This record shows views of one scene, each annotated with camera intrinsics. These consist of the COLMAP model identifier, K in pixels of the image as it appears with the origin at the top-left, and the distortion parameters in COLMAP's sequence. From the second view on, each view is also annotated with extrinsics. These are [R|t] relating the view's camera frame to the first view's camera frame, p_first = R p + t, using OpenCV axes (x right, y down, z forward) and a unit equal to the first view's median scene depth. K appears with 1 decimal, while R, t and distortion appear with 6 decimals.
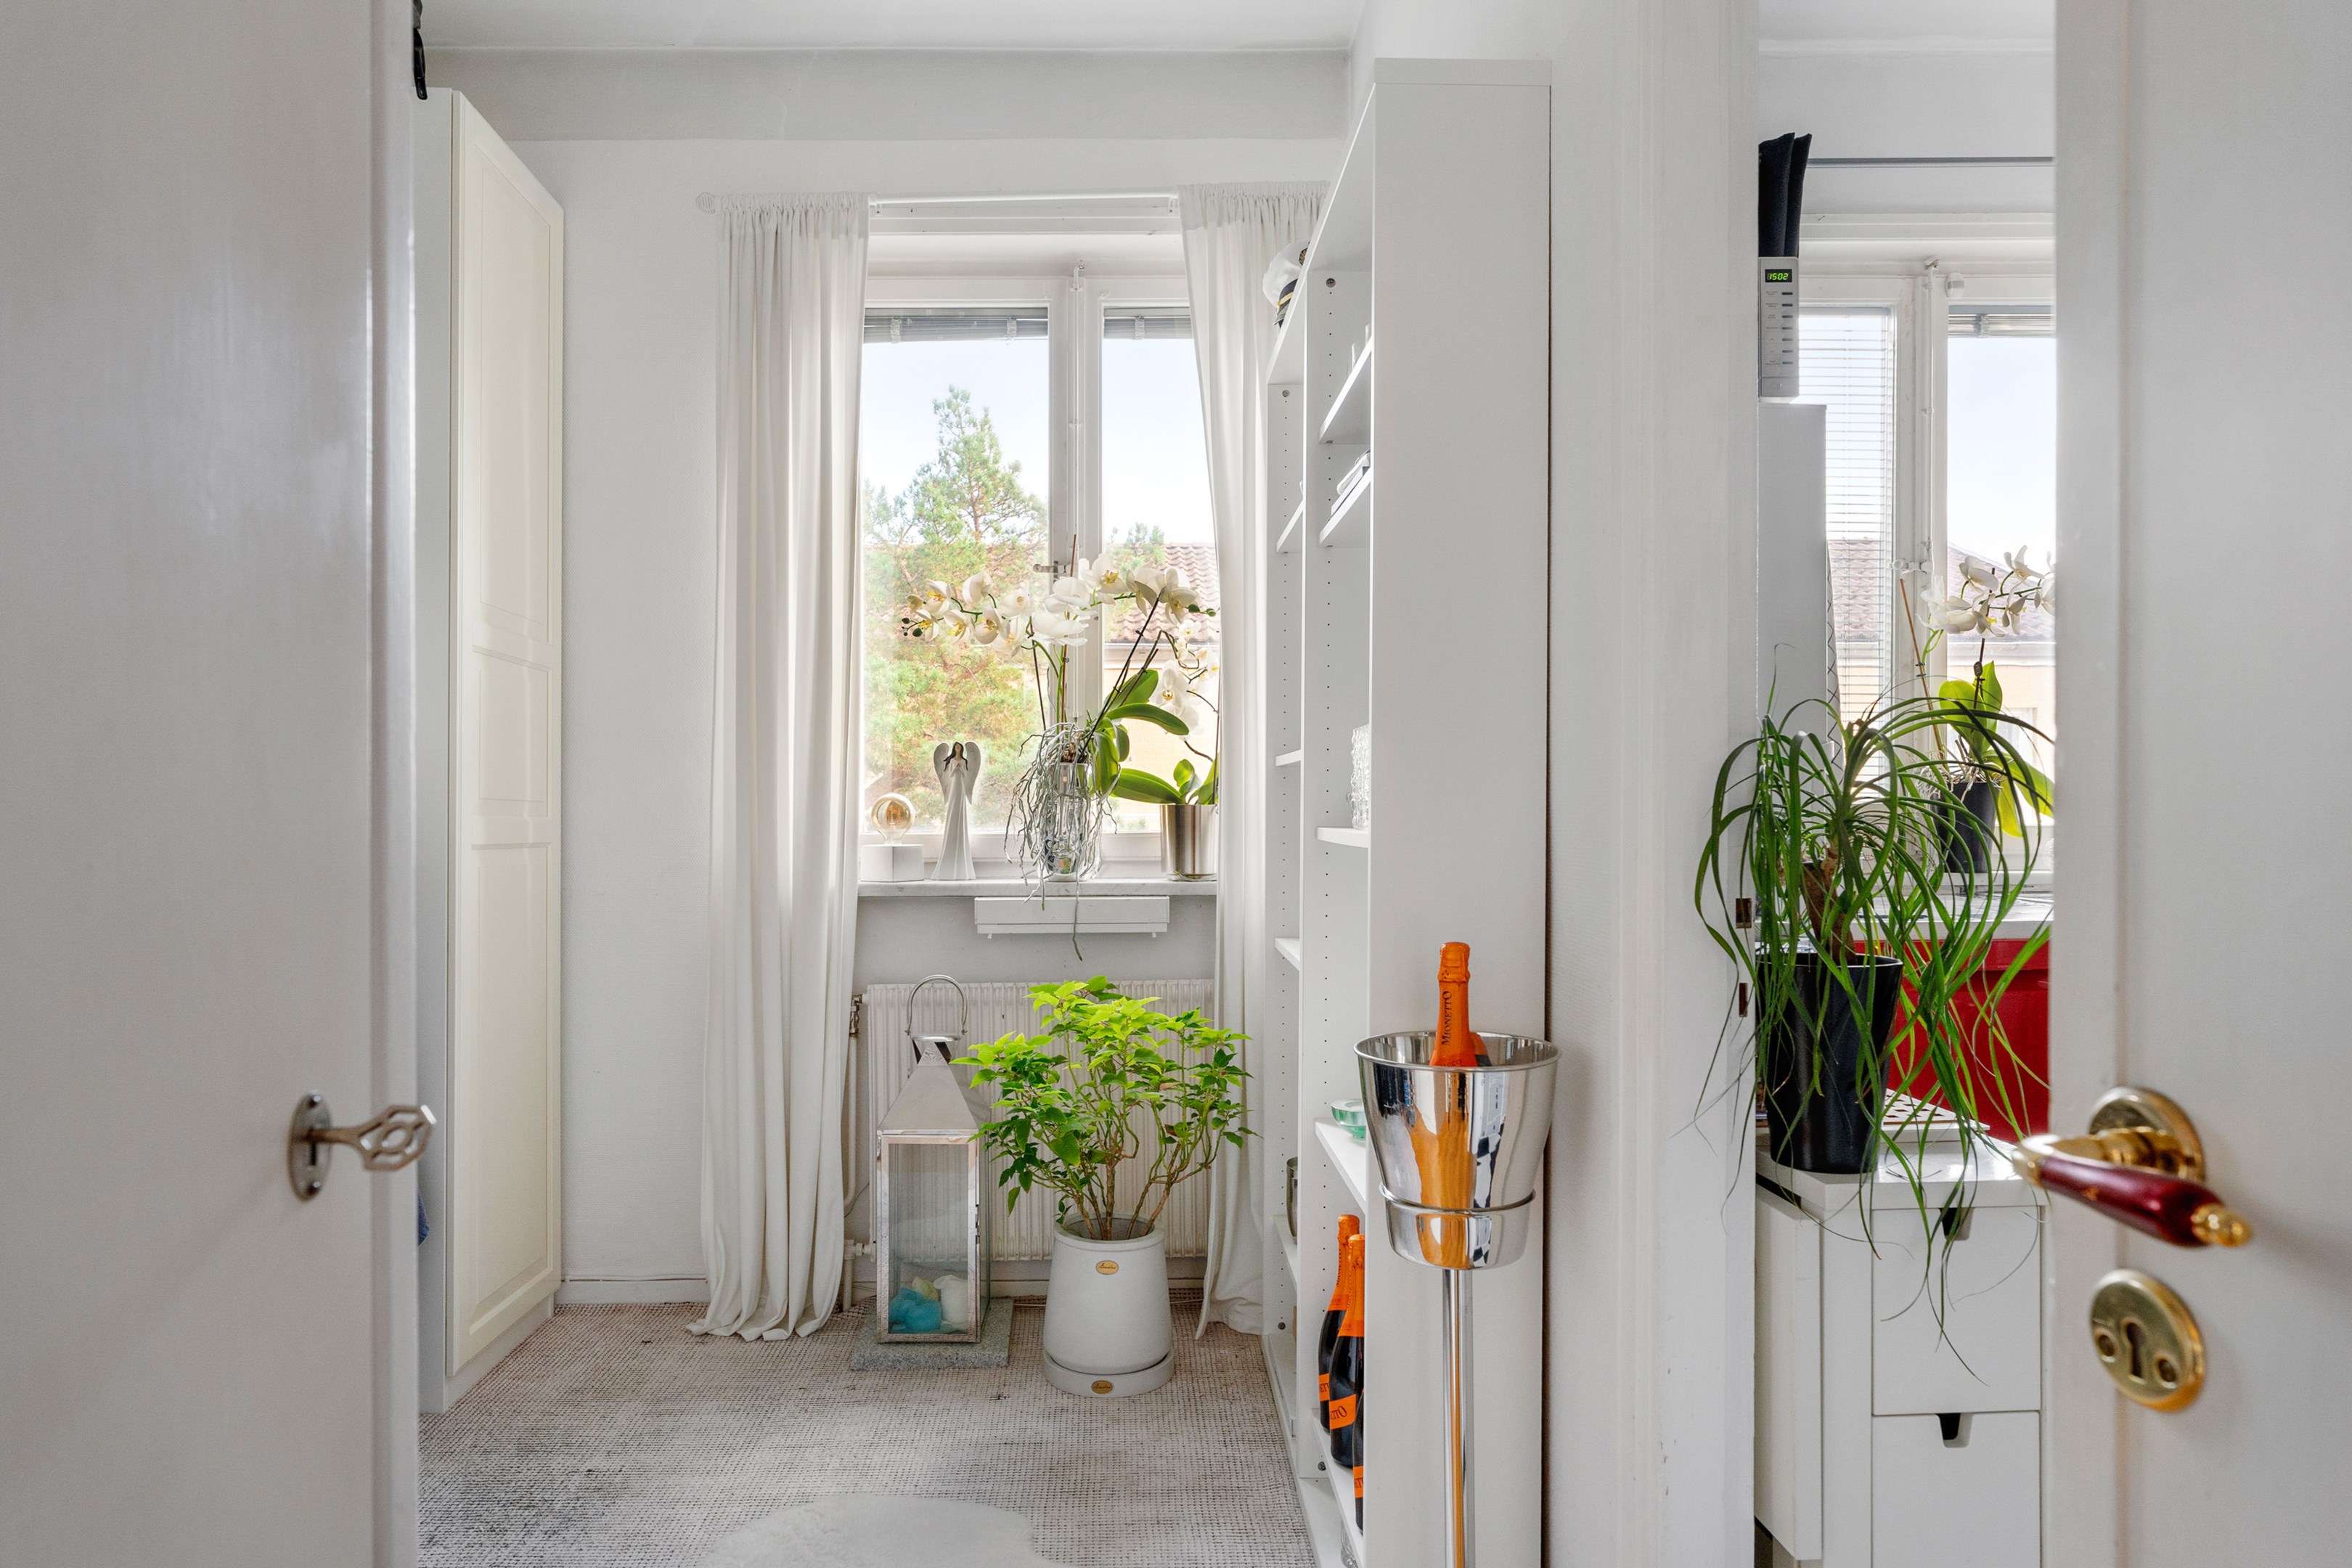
lens RADIAL K [[1421.5, 0, 1164.2], [0, 1421.5, 821.8], [0, 0, 1]] dist [0.000847, 0.001416]
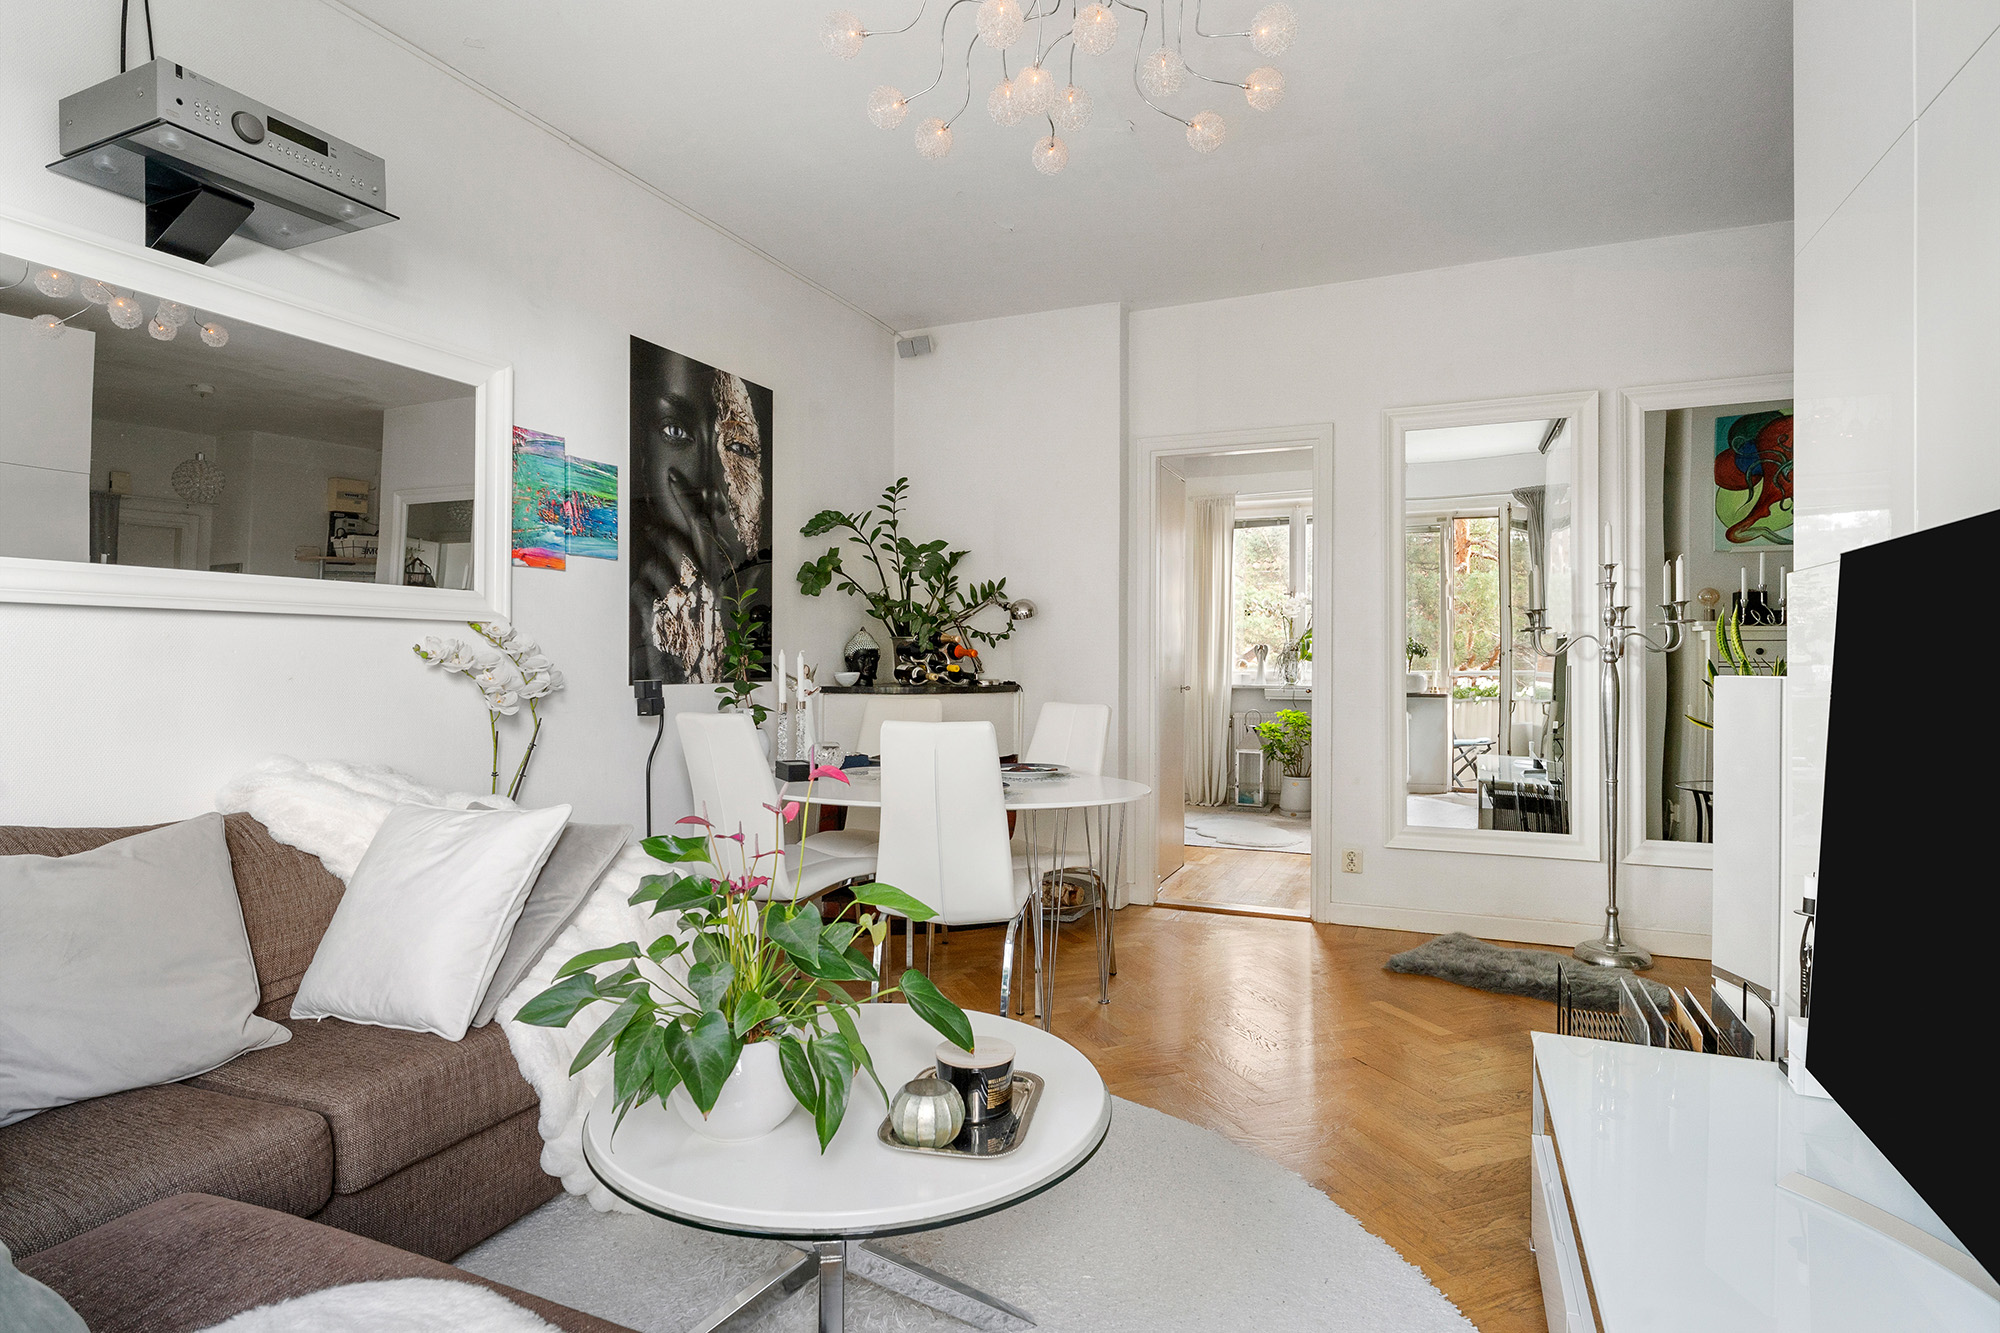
lens RADIAL K [[1009.4, 0, 1000.0], [0, 1009.4, 666.5], [0, 0, 1]] dist [-0.000464, -0.000015]
pose [[0.902098, 0.004981, -0.431503, 0.354679], [-0.007520, 0.999963, -0.004179, 0.012532], [0.431466, 0.007015, 0.902102, -1.545870]]
